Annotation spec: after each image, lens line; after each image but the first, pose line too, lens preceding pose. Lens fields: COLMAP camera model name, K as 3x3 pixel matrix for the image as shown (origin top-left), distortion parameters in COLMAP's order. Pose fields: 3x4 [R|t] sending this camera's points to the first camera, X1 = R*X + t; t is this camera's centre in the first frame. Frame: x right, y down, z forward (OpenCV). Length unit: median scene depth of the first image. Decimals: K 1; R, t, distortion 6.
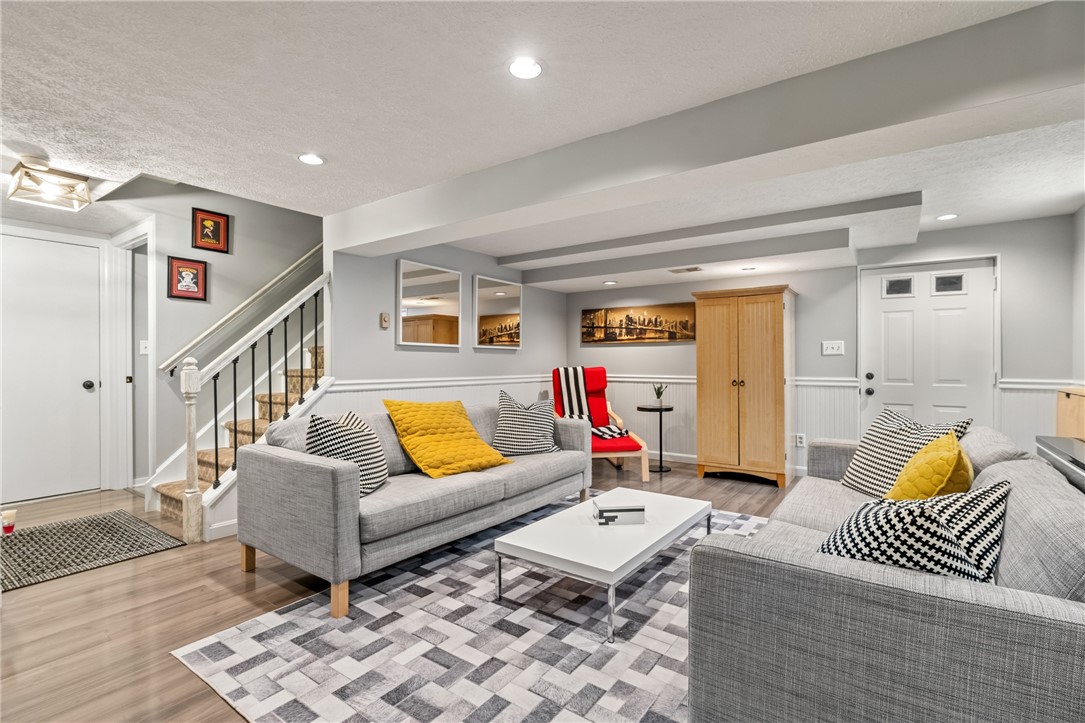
lens RADIAL K [[500.1, 0, 537.6], [0, 500.1, 360.8], [0, 0, 1]] dist [-0.008810, -0.000347]
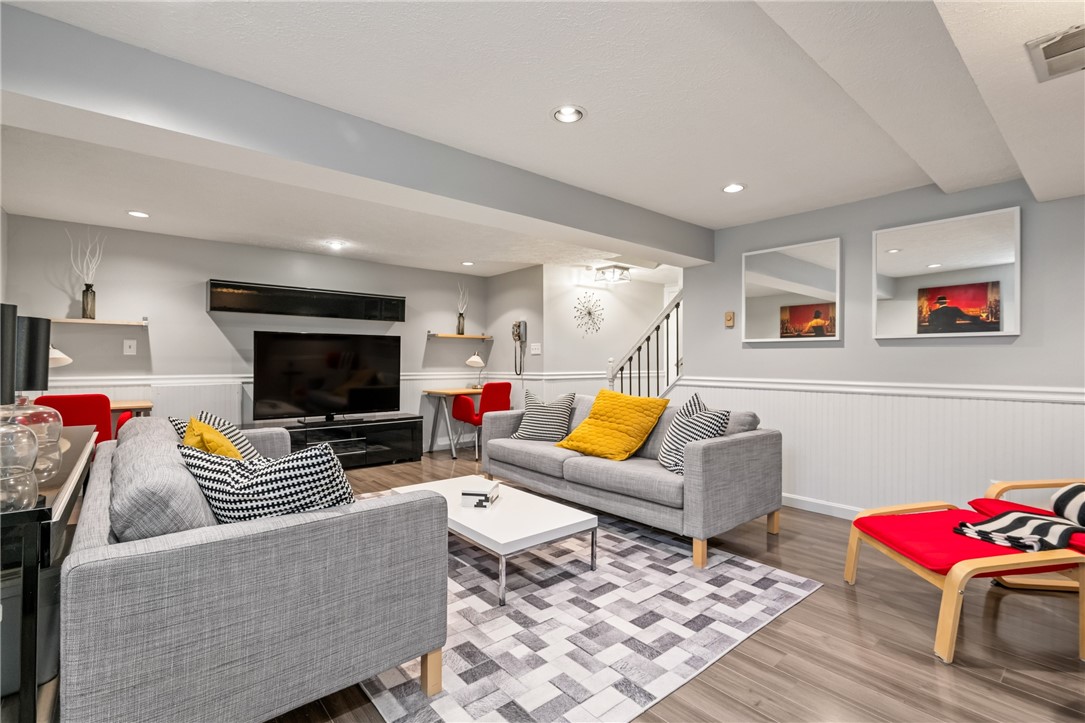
lens RADIAL K [[500.1, 0, 537.6], [0, 500.1, 360.8], [0, 0, 1]] dist [-0.008810, -0.000347]
pose [[-0.248639, 0.005303, -0.968582, 0.439907], [0.009216, 0.999953, 0.003109, -0.000852], [0.968552, -0.008153, -0.248676, 0.461841]]
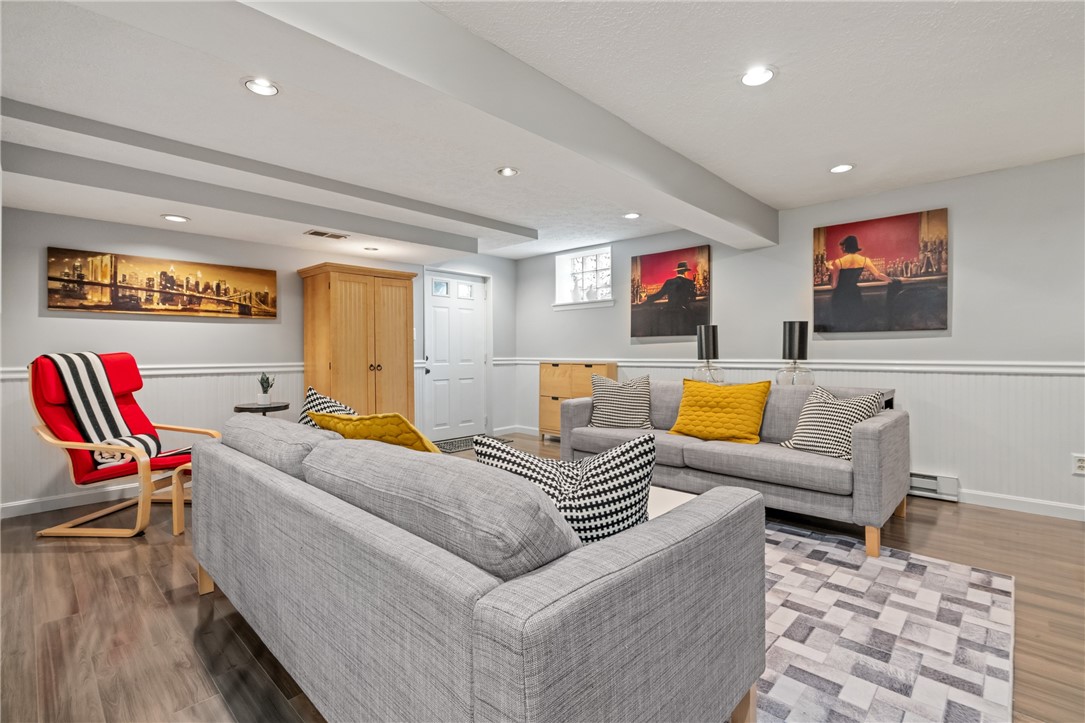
lens RADIAL K [[500.1, 0, 537.6], [0, 500.1, 360.8], [0, 0, 1]] dist [-0.008810, -0.000347]
pose [[0.138727, -0.017181, 0.990182, -0.493192], [0.000676, 0.999851, 0.017254, 0.015525], [-0.990330, -0.001724, 0.138718, 0.550209]]
